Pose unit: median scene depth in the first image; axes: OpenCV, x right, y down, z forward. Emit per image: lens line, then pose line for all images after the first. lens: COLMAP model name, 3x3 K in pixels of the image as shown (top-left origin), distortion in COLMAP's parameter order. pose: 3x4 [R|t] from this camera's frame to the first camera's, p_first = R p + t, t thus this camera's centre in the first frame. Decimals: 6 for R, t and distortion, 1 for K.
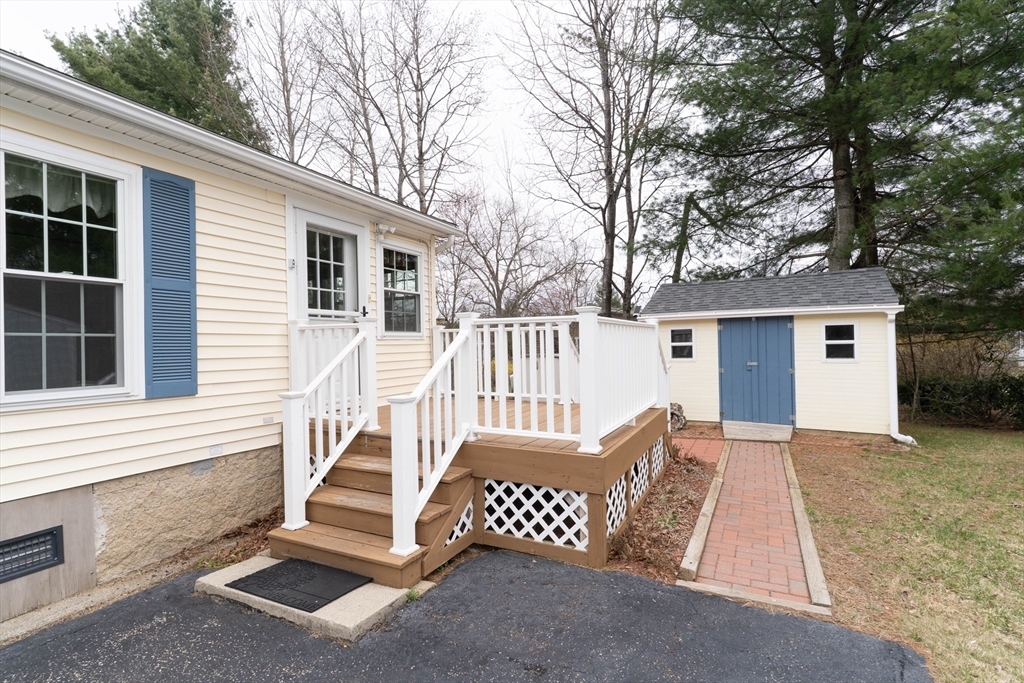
lens RADIAL K [[483.2, 0, 512.0], [0, 483.2, 341.5], [0, 0, 1]] dist [0.002151, 0.000711]
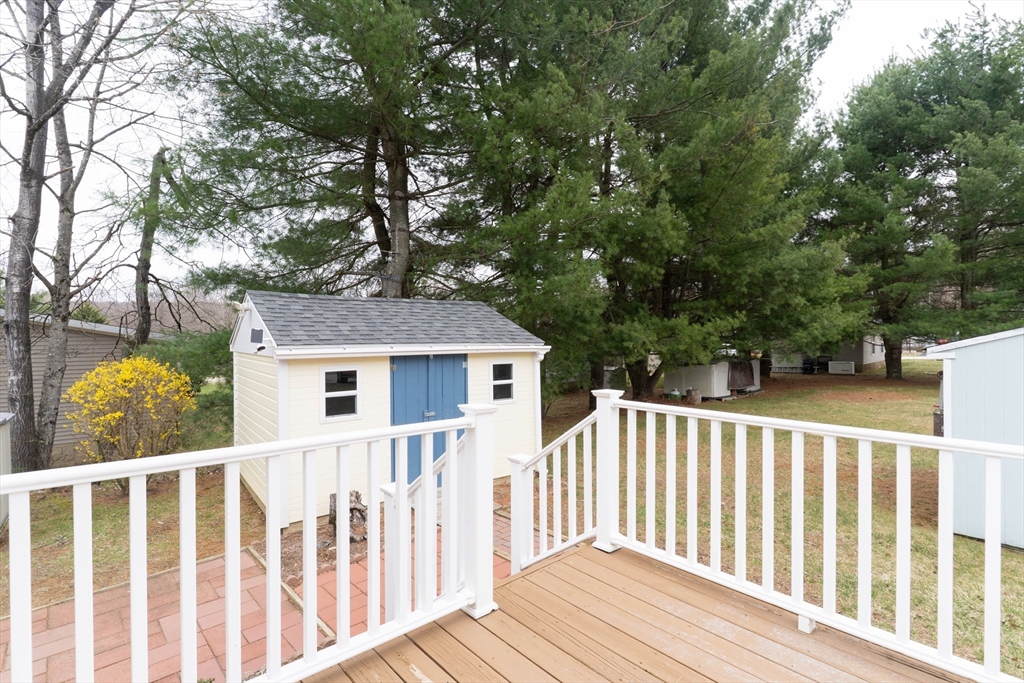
lens RADIAL K [[483.2, 0, 512.0], [0, 483.2, 341.5], [0, 0, 1]] dist [0.002151, 0.000711]
pose [[0.353153, 0.005003, 0.935552, -0.177085], [-0.004329, 0.999984, -0.003713, -0.064057], [-0.935556, -0.002739, 0.353169, 0.549254]]
